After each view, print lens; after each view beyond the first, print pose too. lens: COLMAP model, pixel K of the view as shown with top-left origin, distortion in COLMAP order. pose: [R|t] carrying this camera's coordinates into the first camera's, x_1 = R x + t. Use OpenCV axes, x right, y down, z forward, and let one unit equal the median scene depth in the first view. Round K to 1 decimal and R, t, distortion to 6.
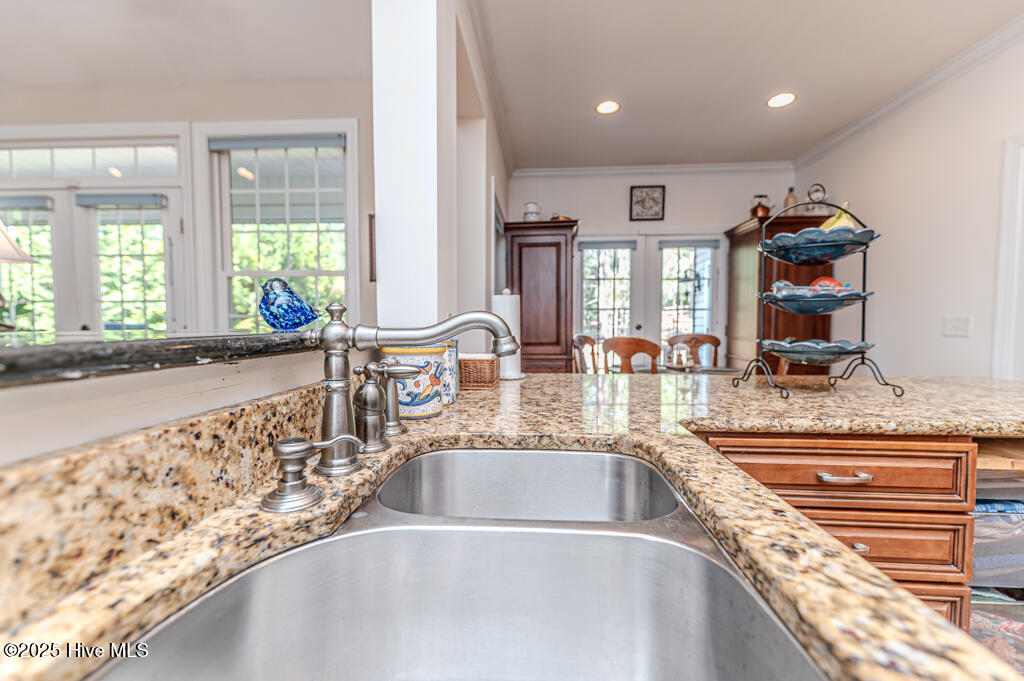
lens RADIAL K [[430.3, 0, 512.0], [0, 430.3, 340.5], [0, 0, 1]] dist [0.000534, 0.000032]
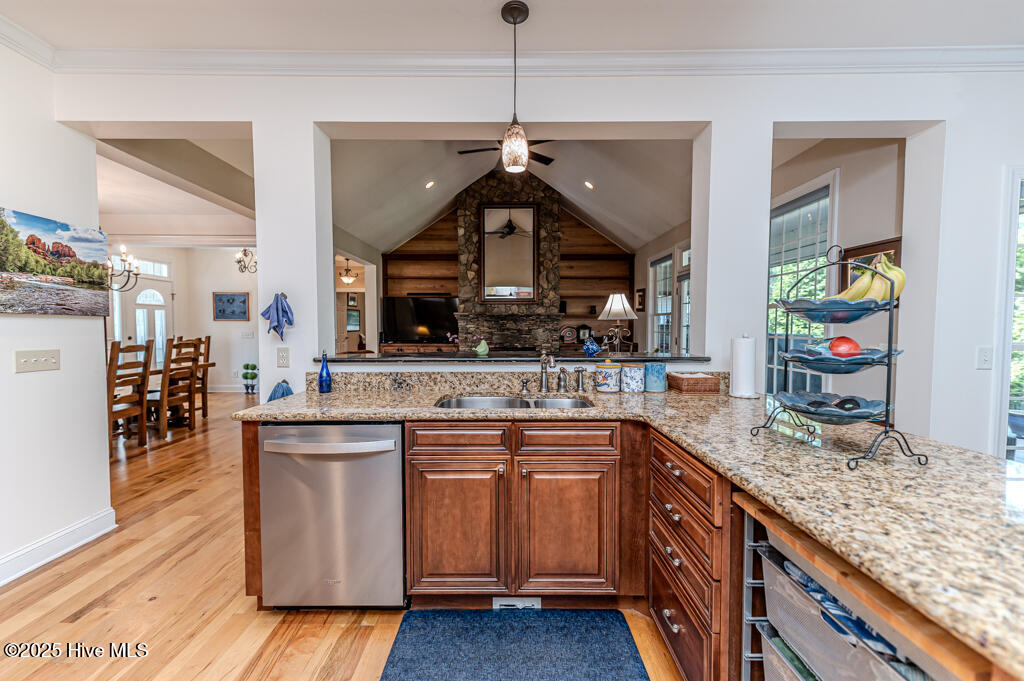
lens RADIAL K [[430.3, 0, 512.0], [0, 430.3, 340.5], [0, 0, 1]] dist [0.000534, 0.000032]
pose [[0.052942, 0.029914, -0.998149, 1.436400], [-0.048298, 0.998458, 0.027362, -0.103500], [0.997429, 0.046760, 0.054305, 0.216895]]
